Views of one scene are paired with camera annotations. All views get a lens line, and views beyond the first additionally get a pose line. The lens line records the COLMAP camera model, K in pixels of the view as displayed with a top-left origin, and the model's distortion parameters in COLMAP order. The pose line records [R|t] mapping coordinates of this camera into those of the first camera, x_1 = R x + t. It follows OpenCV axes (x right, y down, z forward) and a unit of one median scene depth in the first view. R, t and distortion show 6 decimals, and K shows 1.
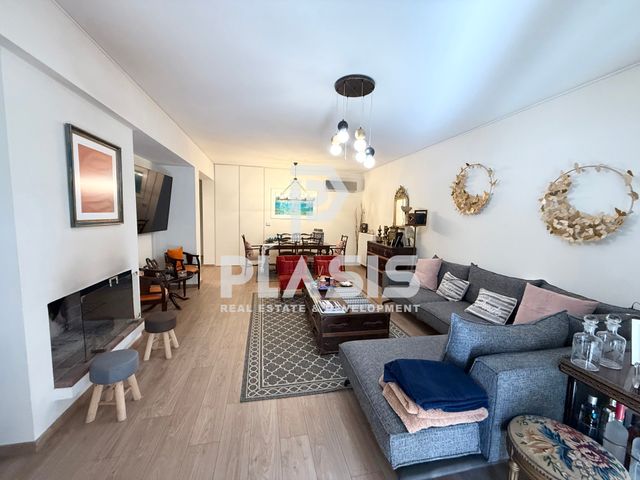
lens RADIAL K [[256.2, 0, 320.0], [0, 256.2, 240.0], [0, 0, 1]] dist [0.000616, -0.000268]
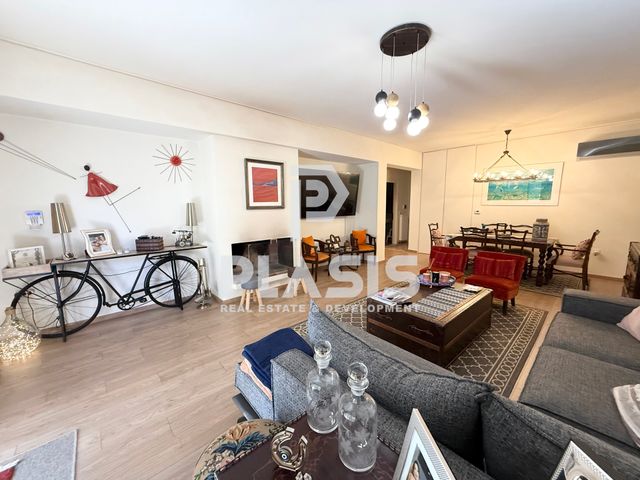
lens RADIAL K [[256.2, 0, 320.0], [0, 256.2, 240.0], [0, 0, 1]] dist [0.000616, -0.000268]
pose [[0.494059, 0.094061, -0.864325, 0.730487], [-0.063883, 0.995371, 0.071806, 0.004852], [0.867078, 0.019739, 0.497781, 0.335386]]
